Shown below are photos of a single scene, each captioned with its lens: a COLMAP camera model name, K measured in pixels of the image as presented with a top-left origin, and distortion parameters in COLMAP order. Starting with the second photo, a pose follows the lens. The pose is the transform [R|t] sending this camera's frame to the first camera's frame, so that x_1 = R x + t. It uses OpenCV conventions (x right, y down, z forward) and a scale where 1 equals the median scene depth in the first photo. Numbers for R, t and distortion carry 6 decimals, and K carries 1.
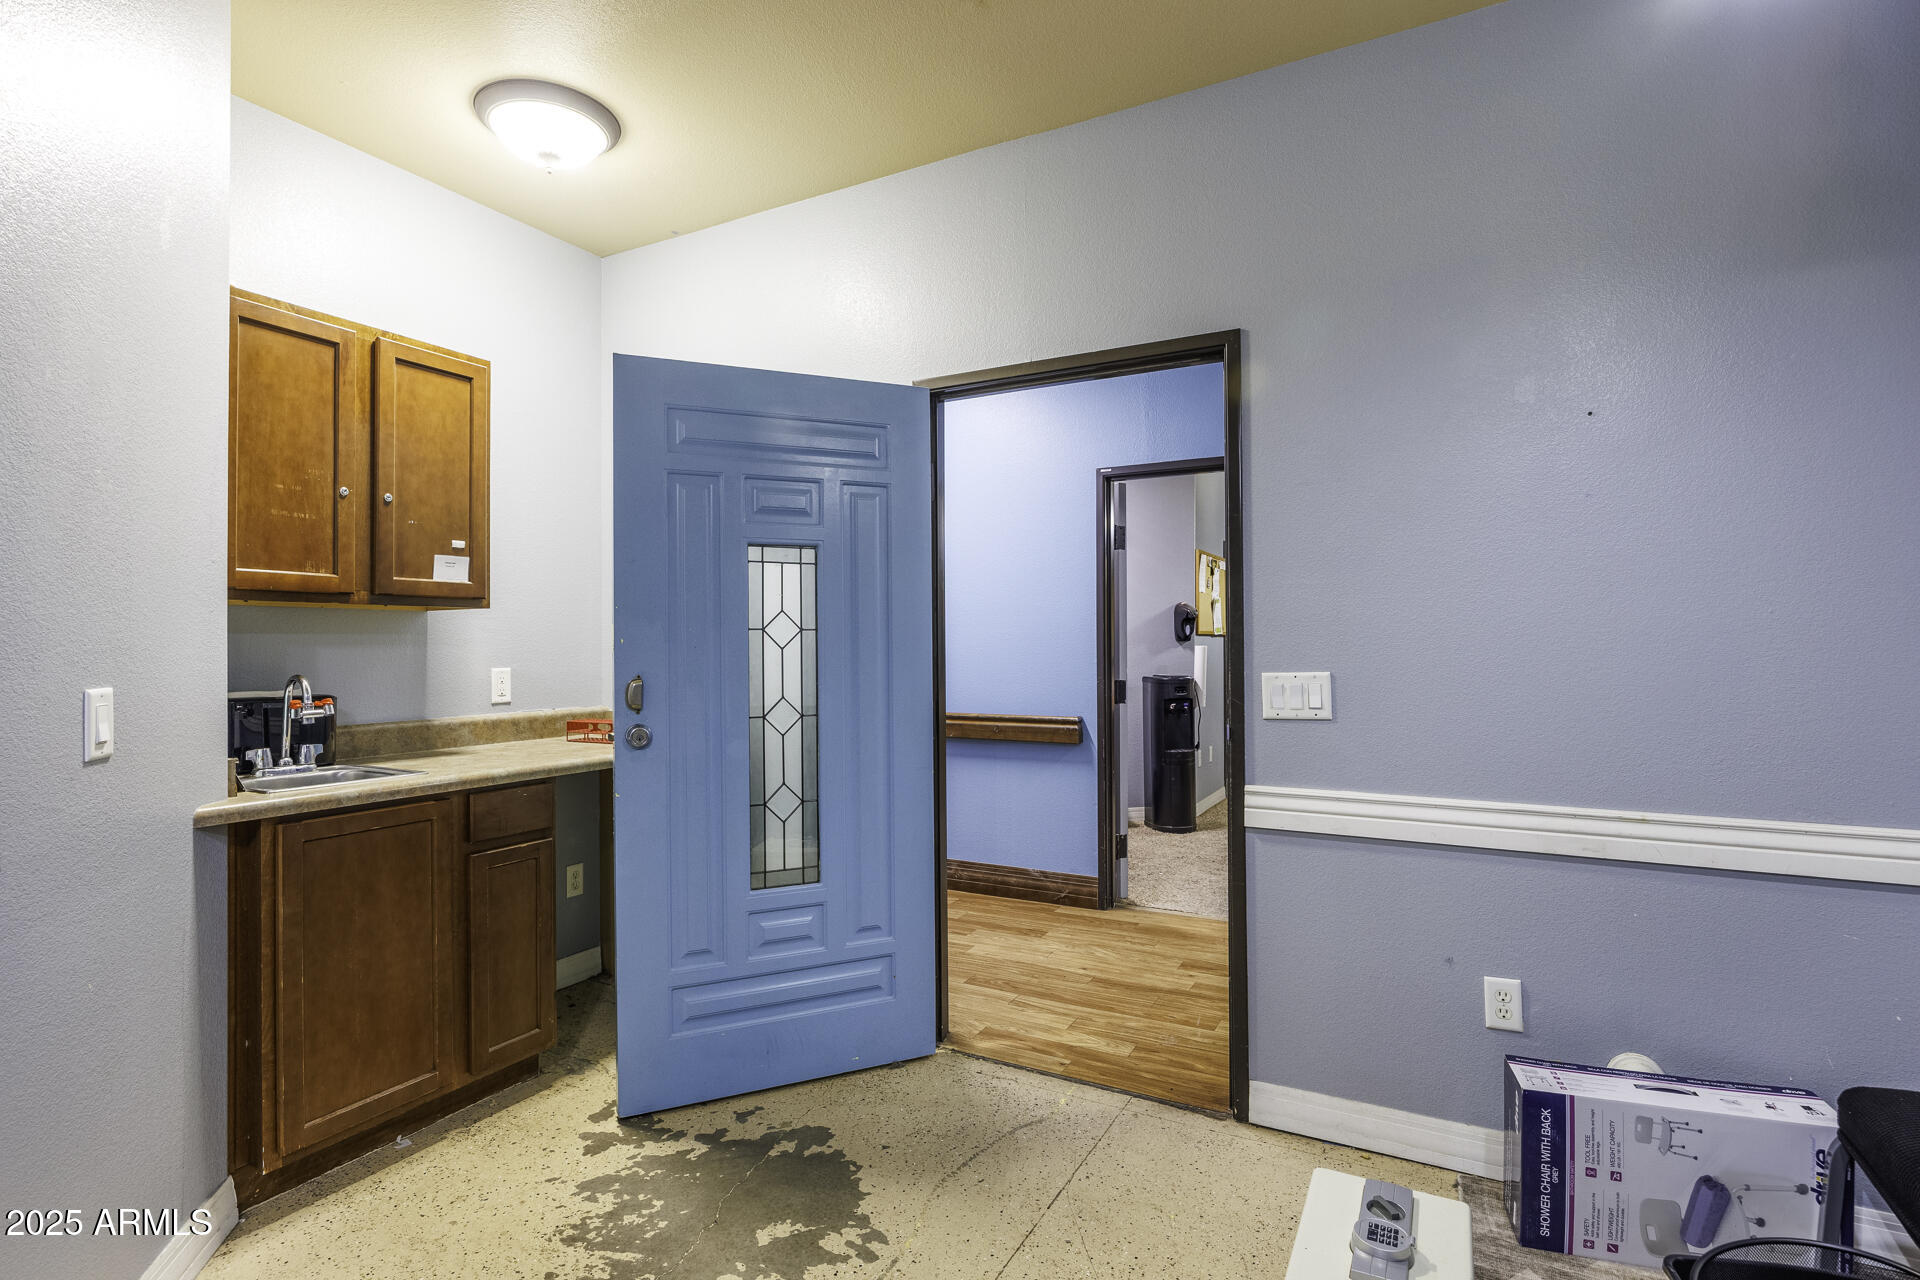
lens RADIAL K [[922.9, 0, 959.7], [0, 922.9, 640.9], [0, 0, 1]] dist [-0.011411, -0.000032]
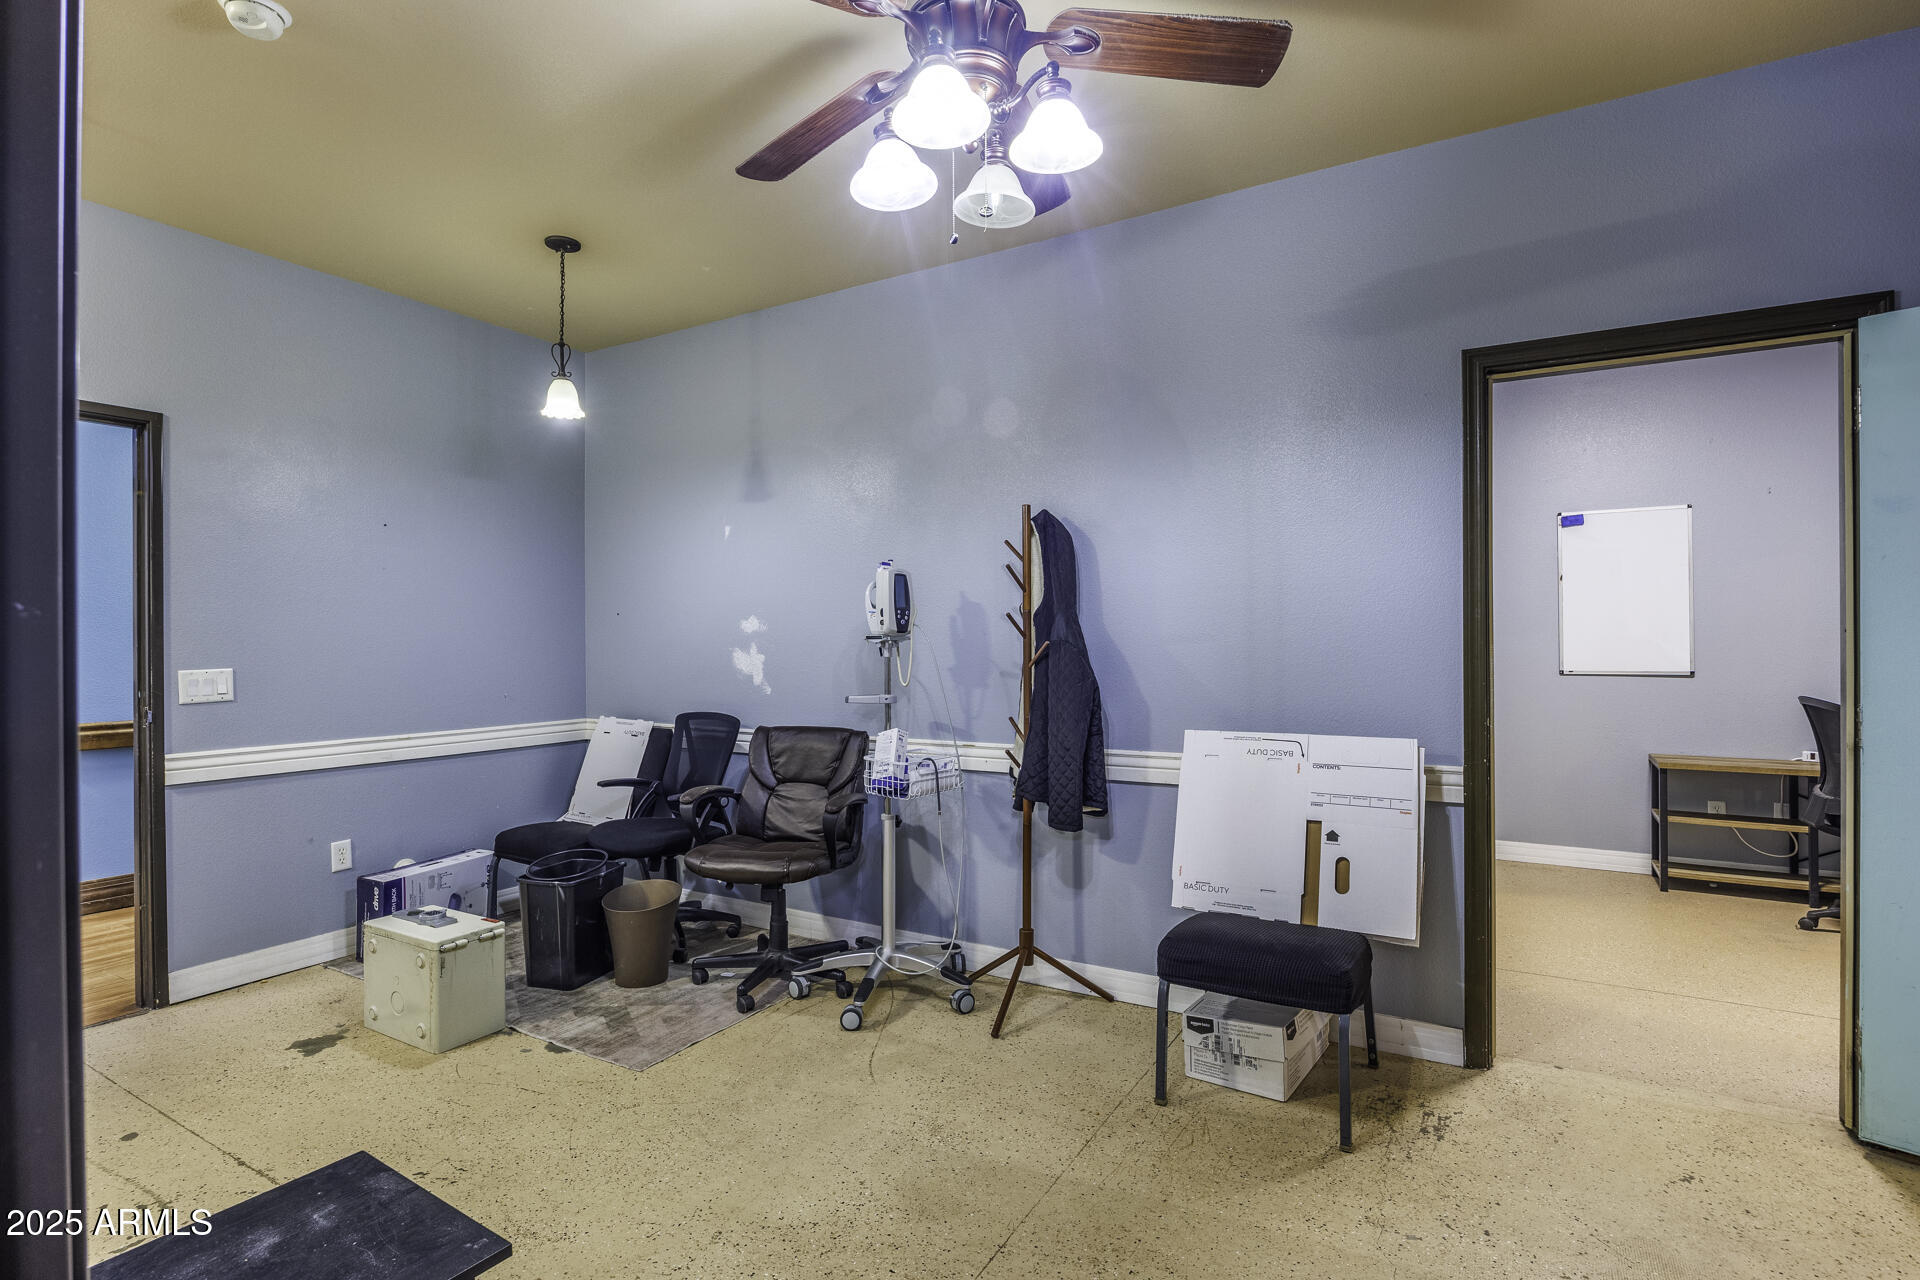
lens RADIAL K [[922.9, 0, 953.6], [0, 922.9, 639.2], [0, 0, 1]] dist [-0.011411, -0.000032]
pose [[0.029366, 0.007102, 0.999544, -1.028505], [-0.001436, 0.999974, -0.007062, -0.004017], [-0.999568, -0.001228, 0.029375, -0.195445]]
